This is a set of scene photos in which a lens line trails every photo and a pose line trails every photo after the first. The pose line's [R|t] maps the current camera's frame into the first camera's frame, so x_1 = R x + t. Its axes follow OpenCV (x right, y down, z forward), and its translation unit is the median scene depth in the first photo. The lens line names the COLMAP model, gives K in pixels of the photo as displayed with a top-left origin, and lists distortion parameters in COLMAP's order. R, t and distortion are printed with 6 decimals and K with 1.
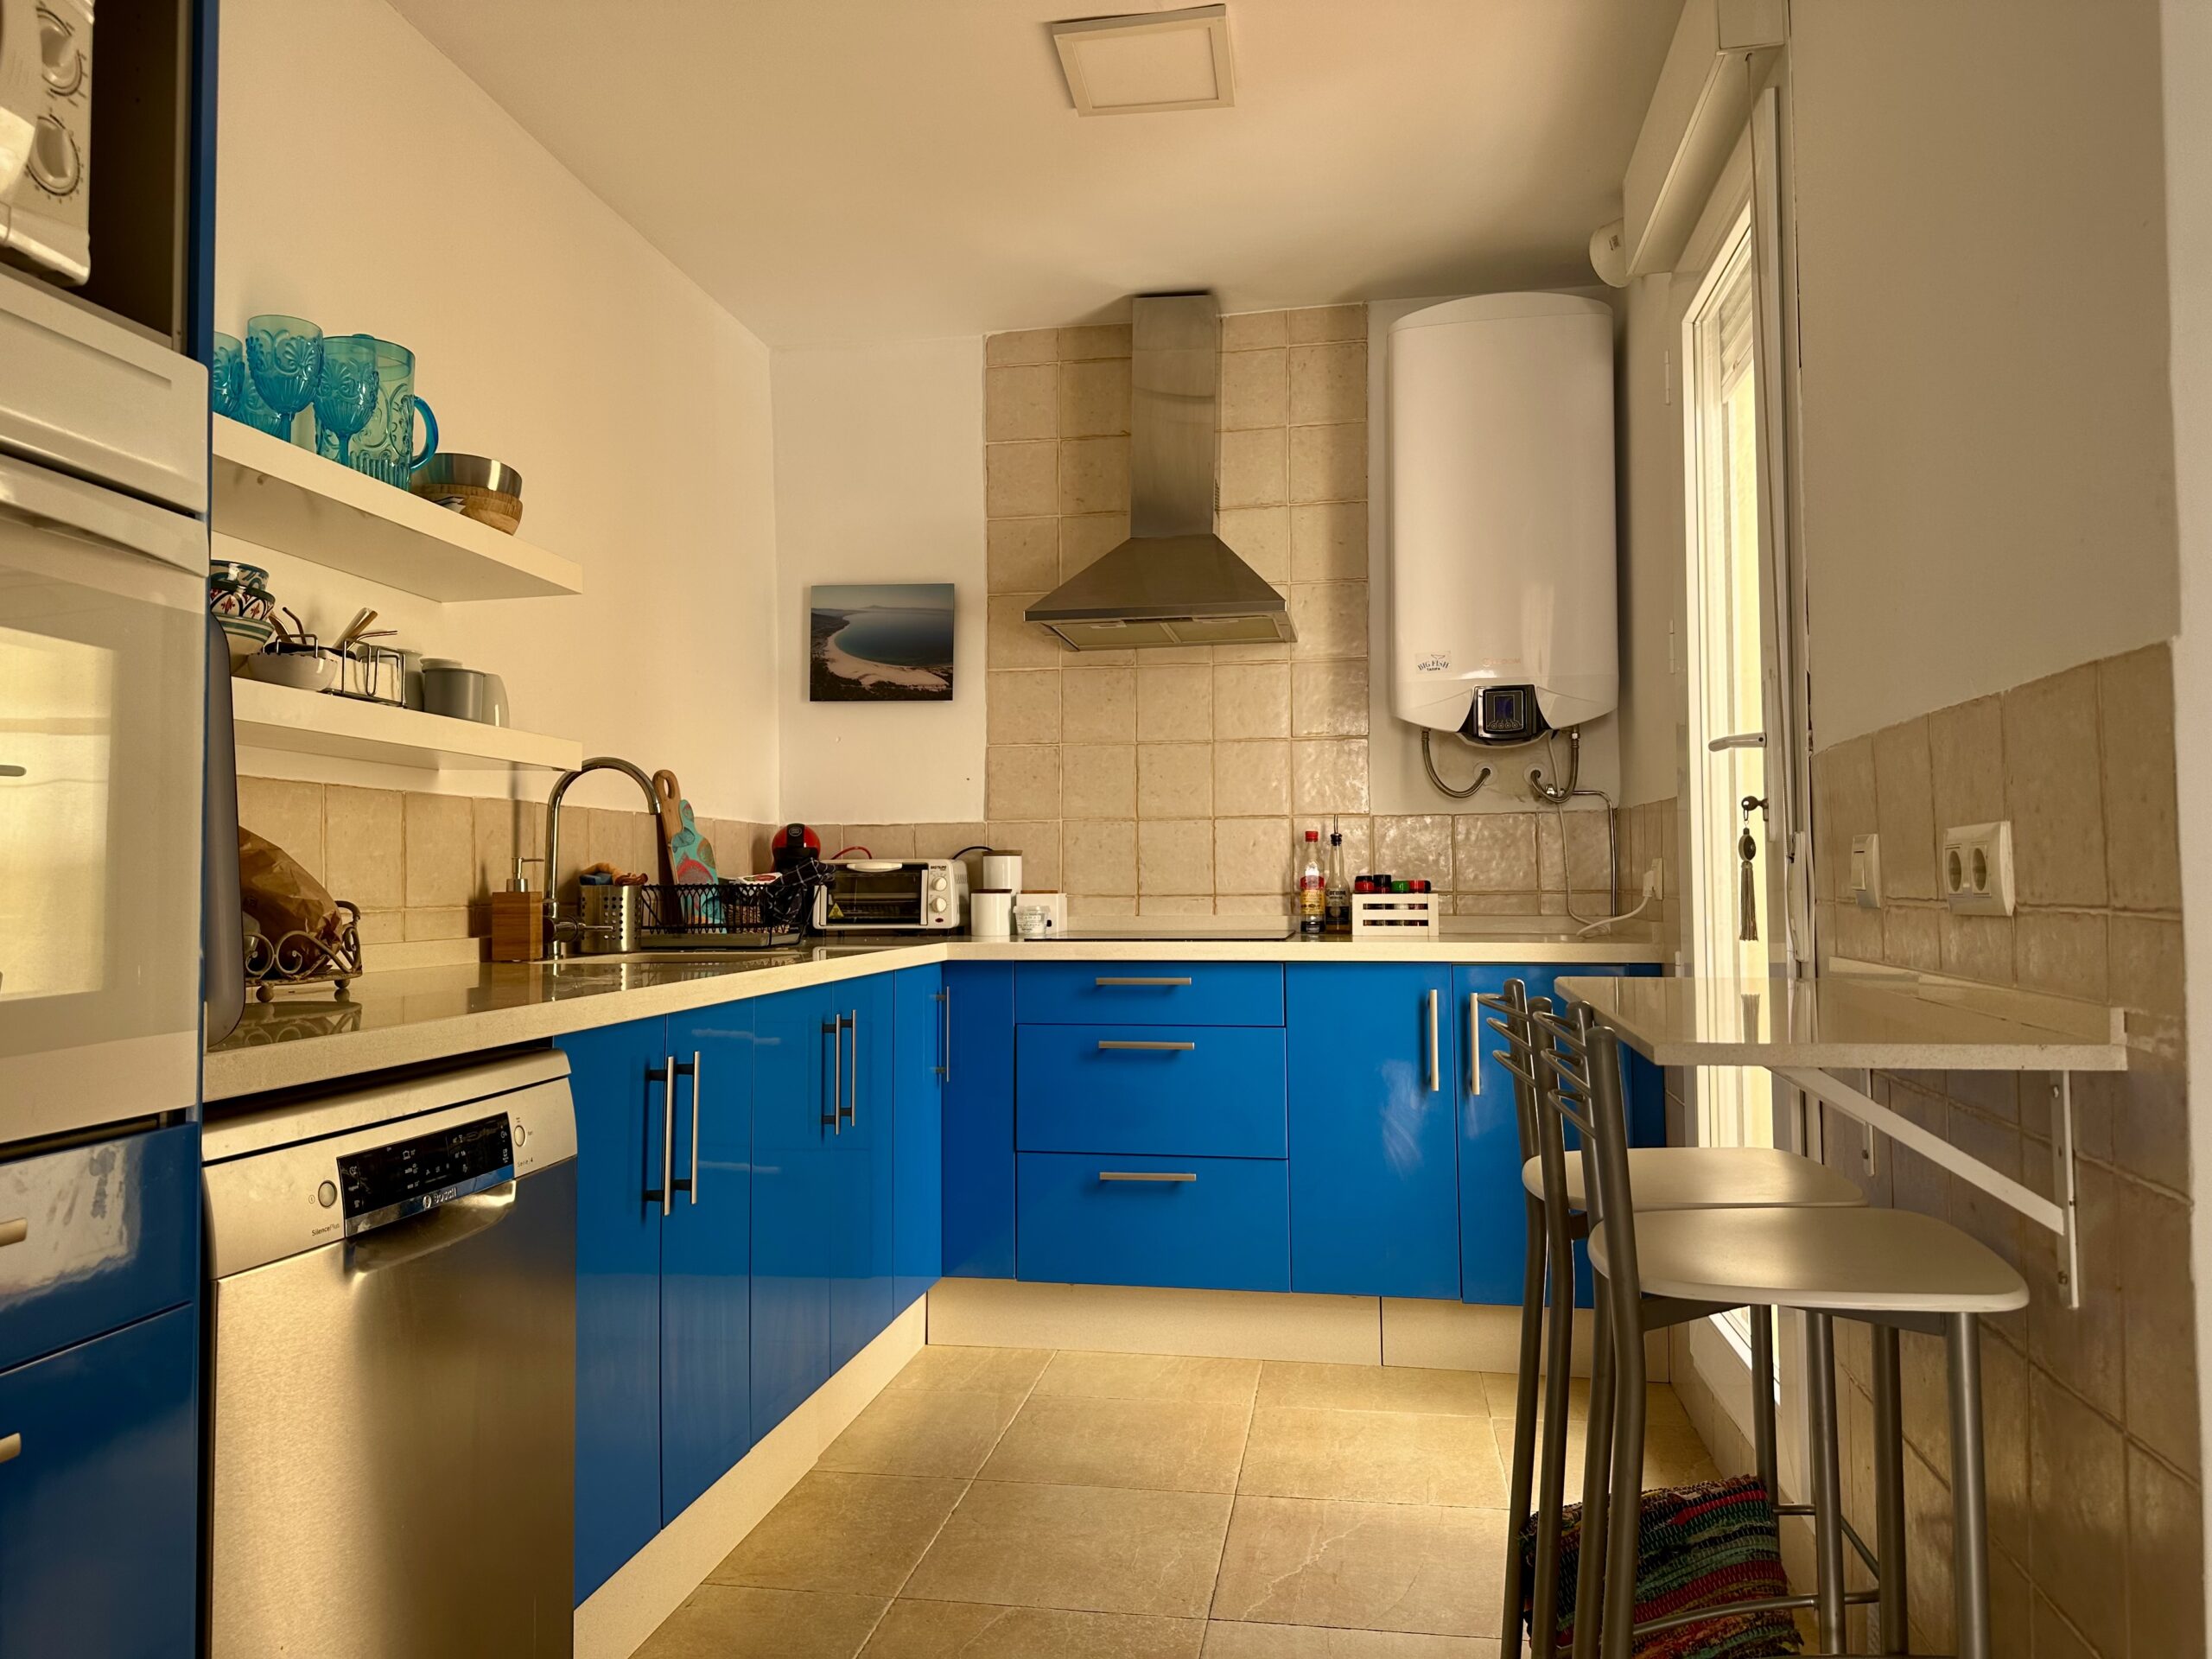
lens RADIAL K [[1534.3, 0, 1106.0], [0, 1534.3, 829.5], [0, 0, 1]] dist [0.153738, -0.276995]
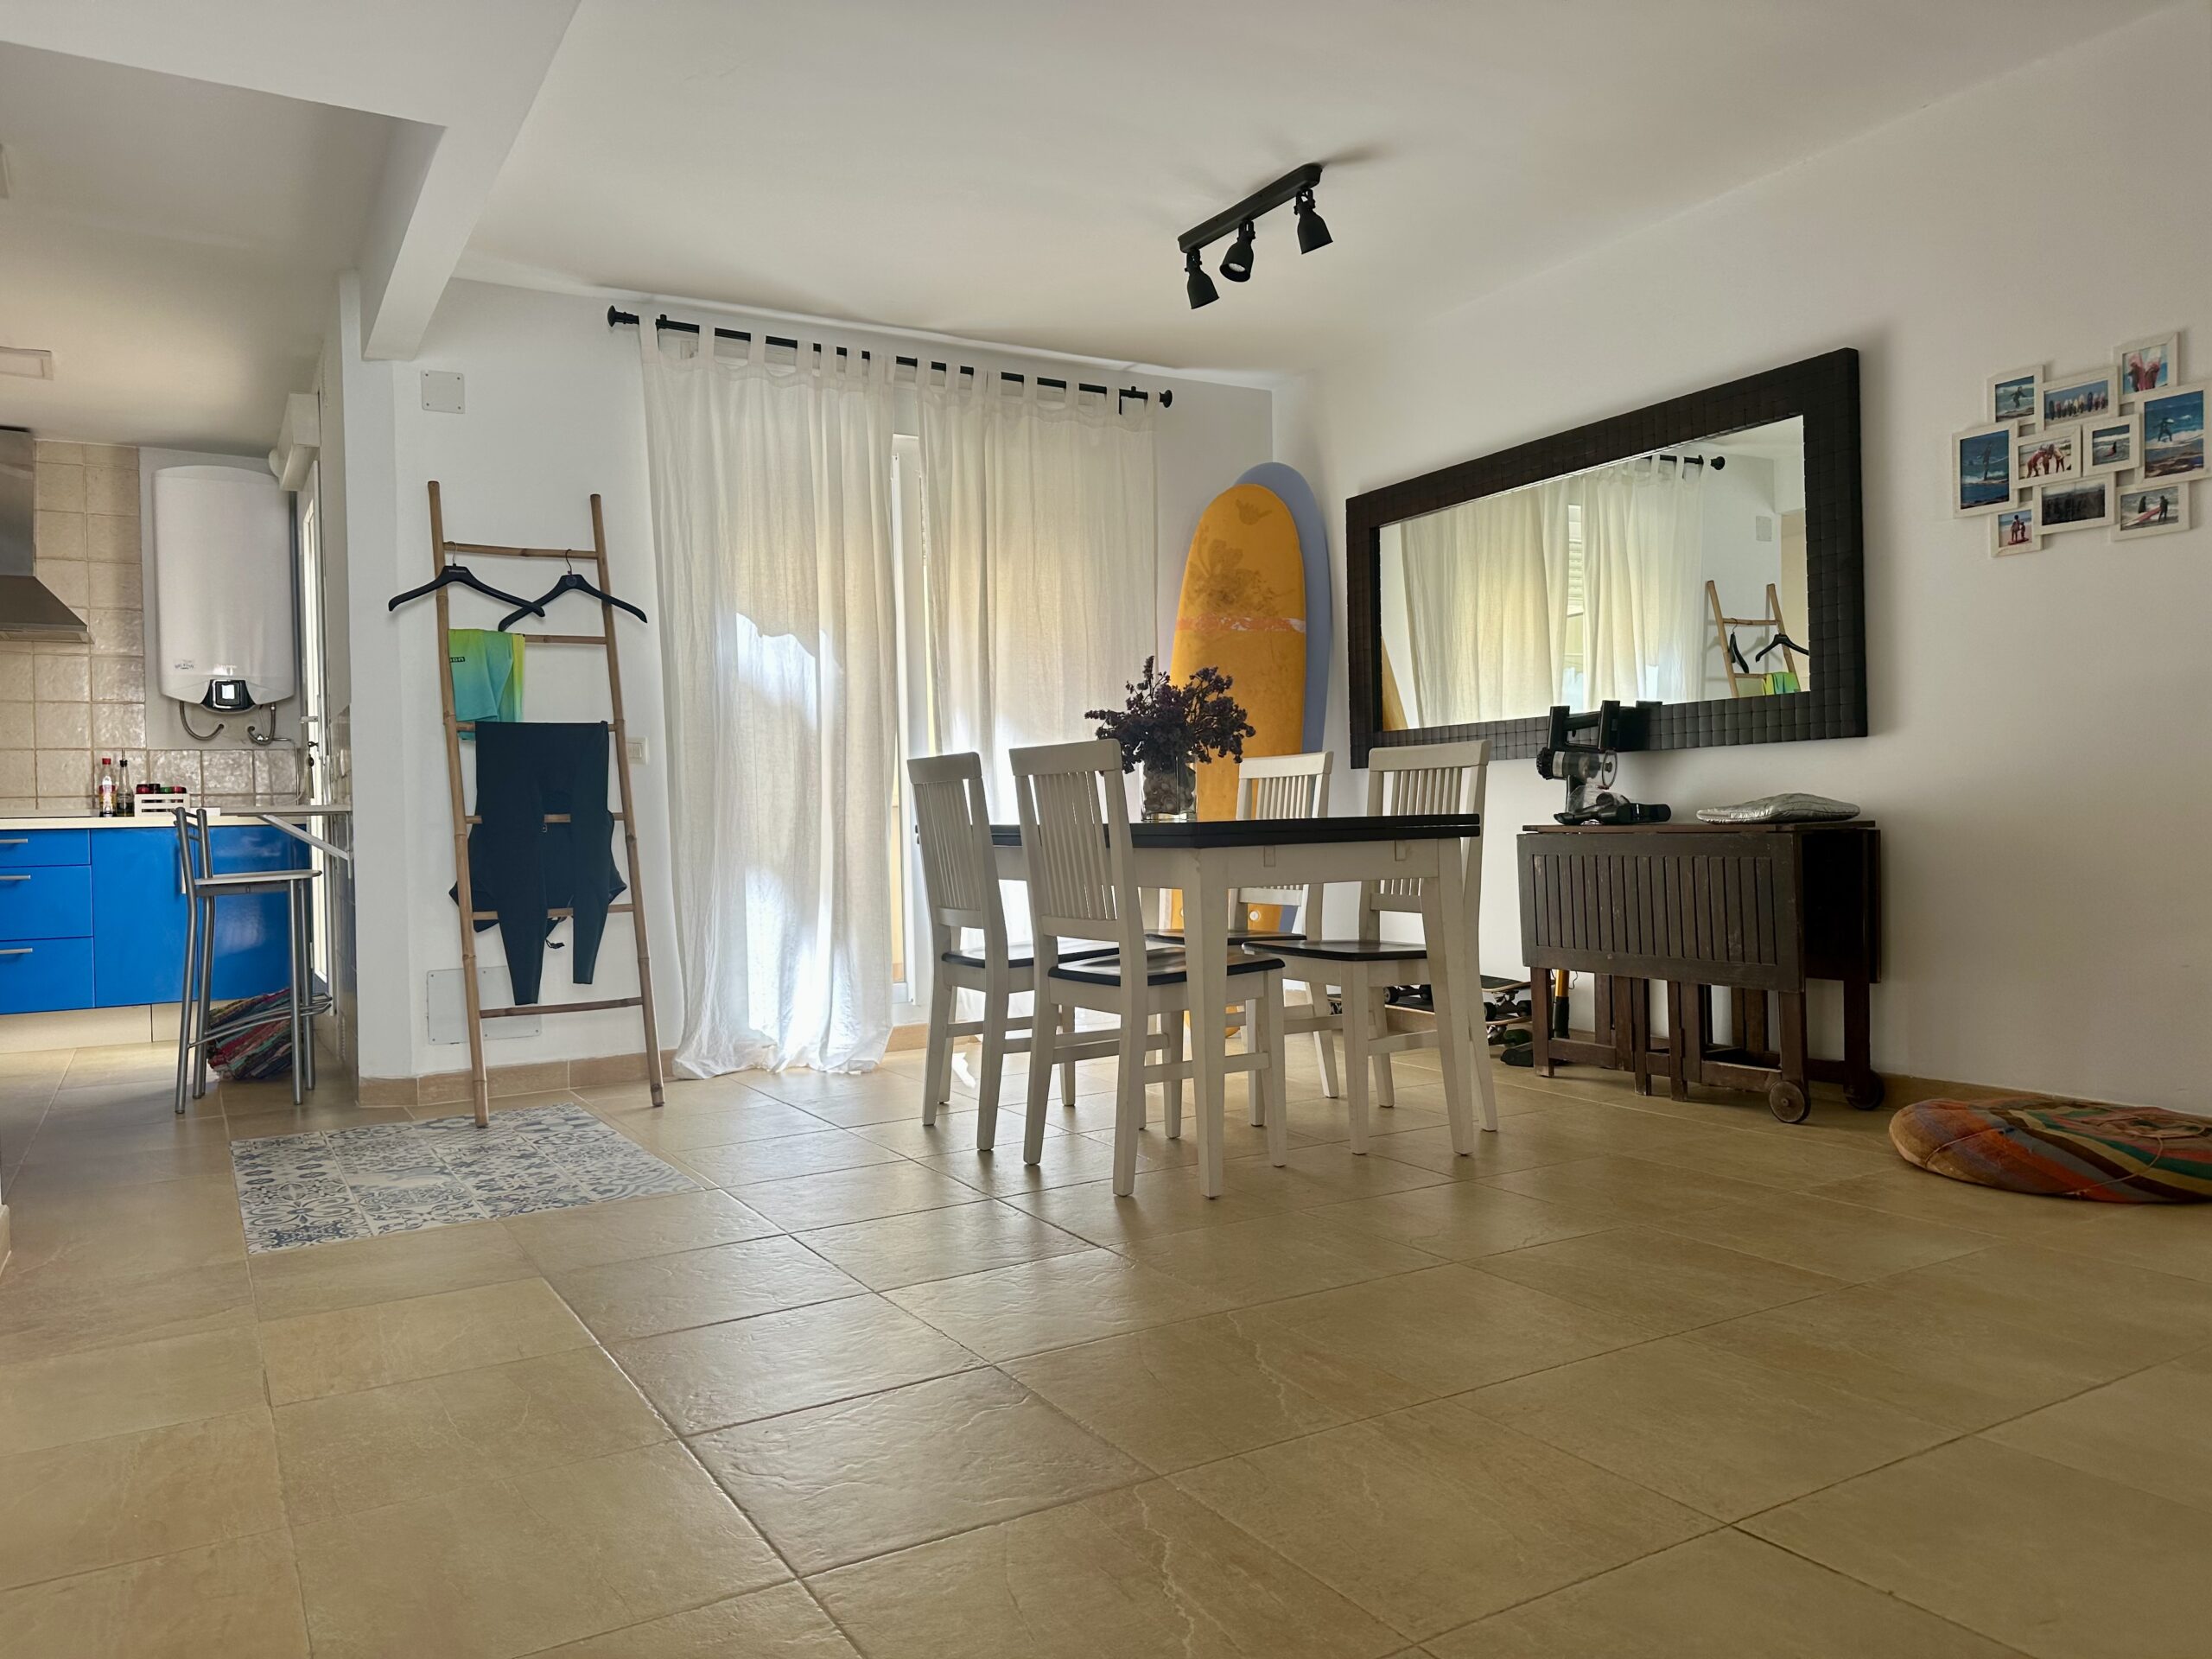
lens RADIAL K [[1562.4, 0, 1106.0], [0, 1562.4, 829.5], [0, 0, 1]] dist [-0.003377, -0.000515]
pose [[0.763187, -0.013670, 0.646033, -0.136550], [-0.005959, 0.999585, 0.028191, 0.024572], [-0.646150, -0.025365, 0.762789, -1.017694]]
